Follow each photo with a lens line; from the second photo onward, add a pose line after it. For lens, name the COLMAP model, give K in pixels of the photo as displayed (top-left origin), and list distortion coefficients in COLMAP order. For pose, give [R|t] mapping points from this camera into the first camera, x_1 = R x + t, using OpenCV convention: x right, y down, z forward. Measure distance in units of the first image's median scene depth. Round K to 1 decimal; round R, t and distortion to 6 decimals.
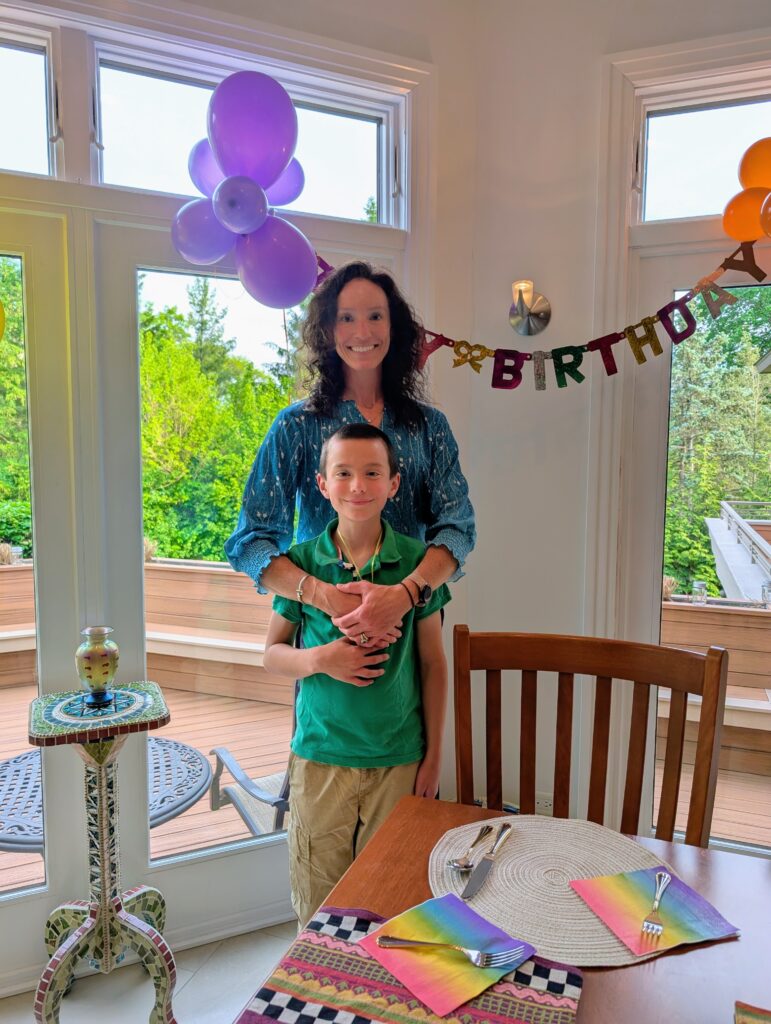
lens RADIAL K [[743.7, 0, 380.7], [0, 743.7, 517.0], [0, 0, 1]] dist [0.010919, -0.002794]
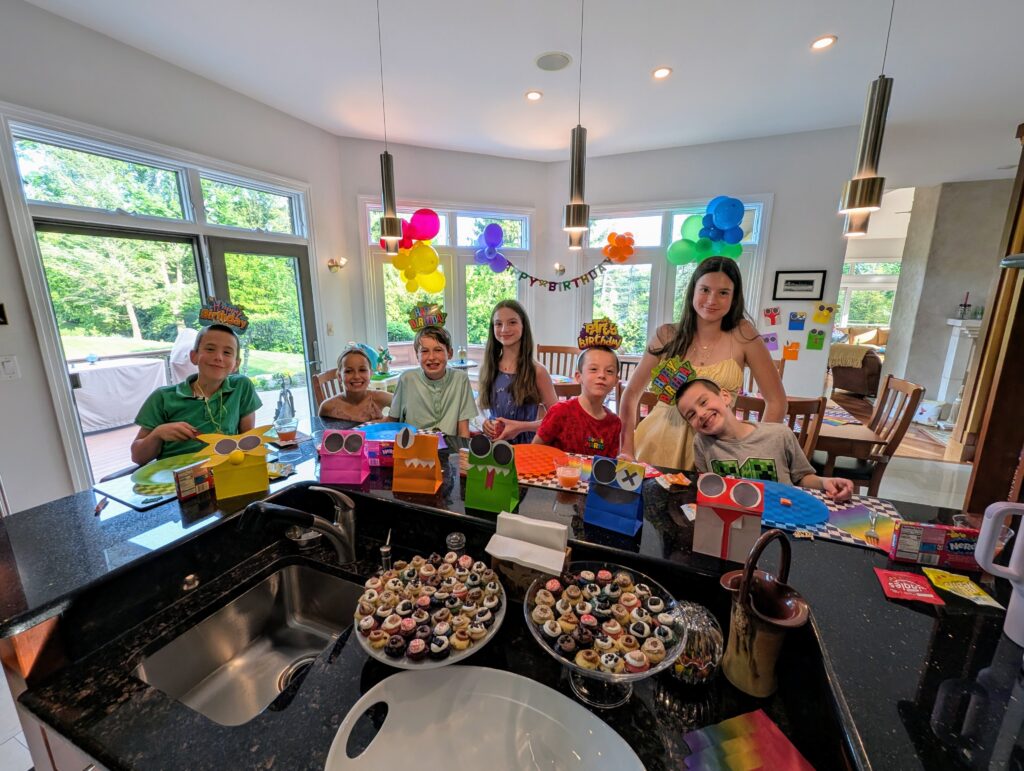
lens RADIAL K [[427.0, 0, 506.0], [0, 427.0, 382.7], [0, 0, 1]] dist [0.006606, 0.000154]
pose [[0.999391, -0.001074, -0.034867, -0.008136], [0.005573, 0.991600, 0.129222, 0.028970], [0.034435, -0.129338, 0.991003, -1.587486]]
